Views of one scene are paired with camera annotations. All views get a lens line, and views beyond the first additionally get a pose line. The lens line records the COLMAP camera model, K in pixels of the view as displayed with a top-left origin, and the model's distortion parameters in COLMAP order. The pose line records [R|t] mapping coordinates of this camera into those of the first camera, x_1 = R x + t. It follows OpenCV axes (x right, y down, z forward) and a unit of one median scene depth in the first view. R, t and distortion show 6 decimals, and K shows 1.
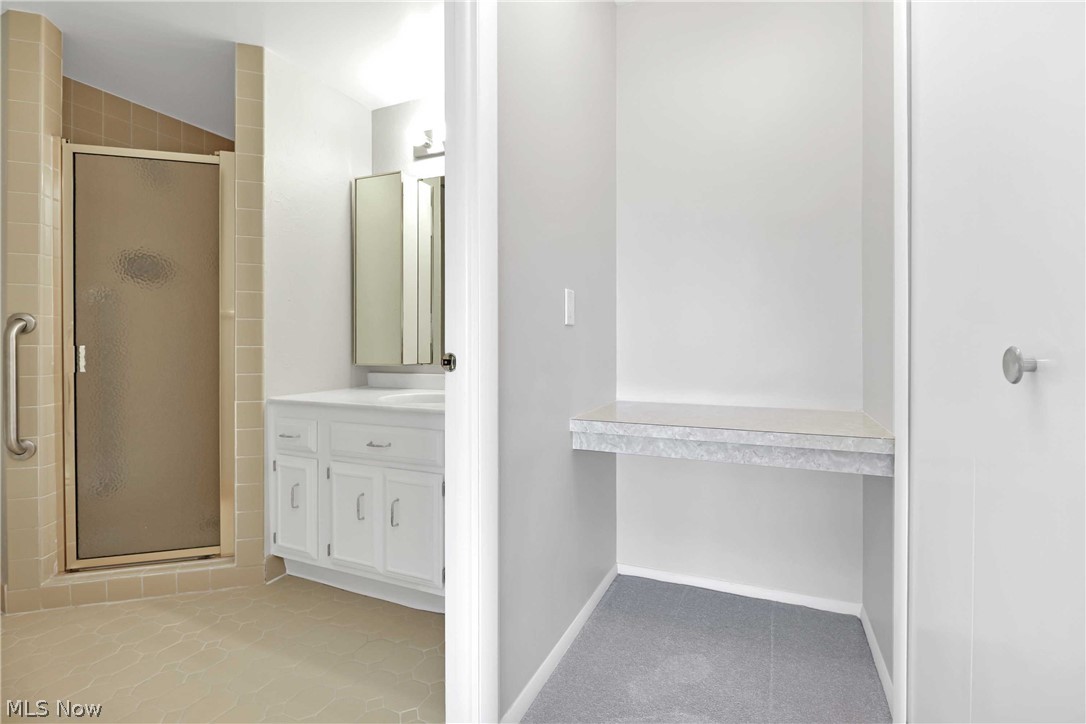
lens RADIAL K [[469.8, 0, 575.7], [0, 469.8, 345.0], [0, 0, 1]] dist [0.000043, -0.004181]
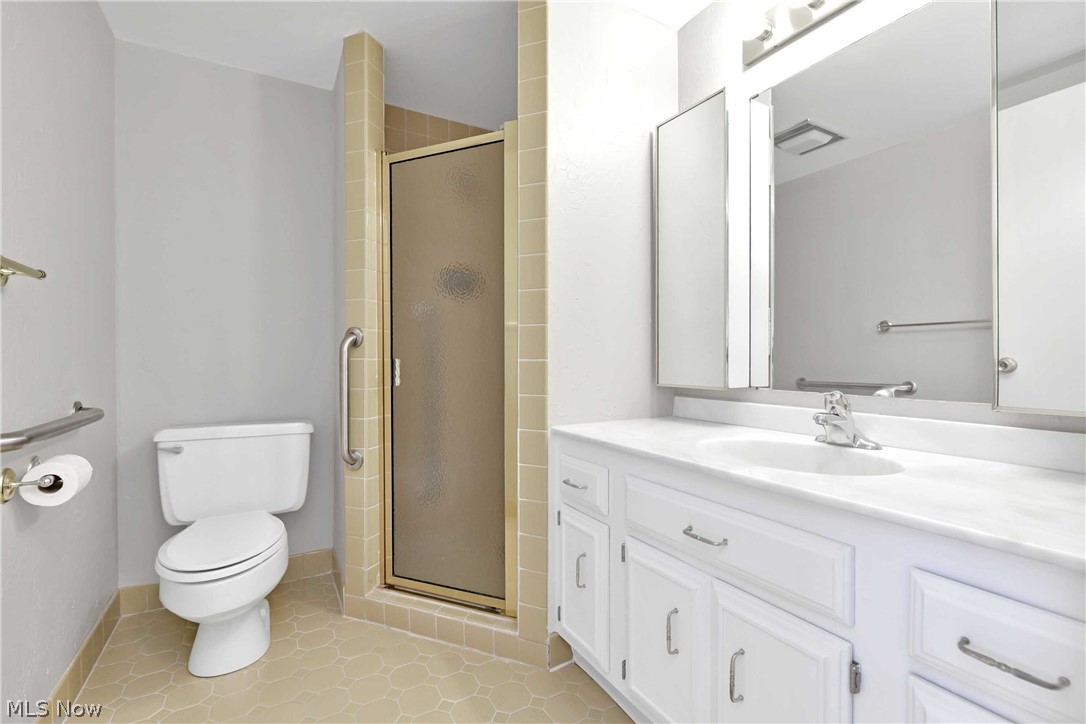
lens RADIAL K [[469.5, 0, 539.8], [0, 469.5, 360.0], [0, 0, 1]] dist [-0.002240, 0.000021]
pose [[0.790056, 0.001905, -0.613032, -0.212706], [0.000672, 0.999992, 0.003974, -0.000020], [0.613034, -0.003552, 0.790048, 0.402267]]
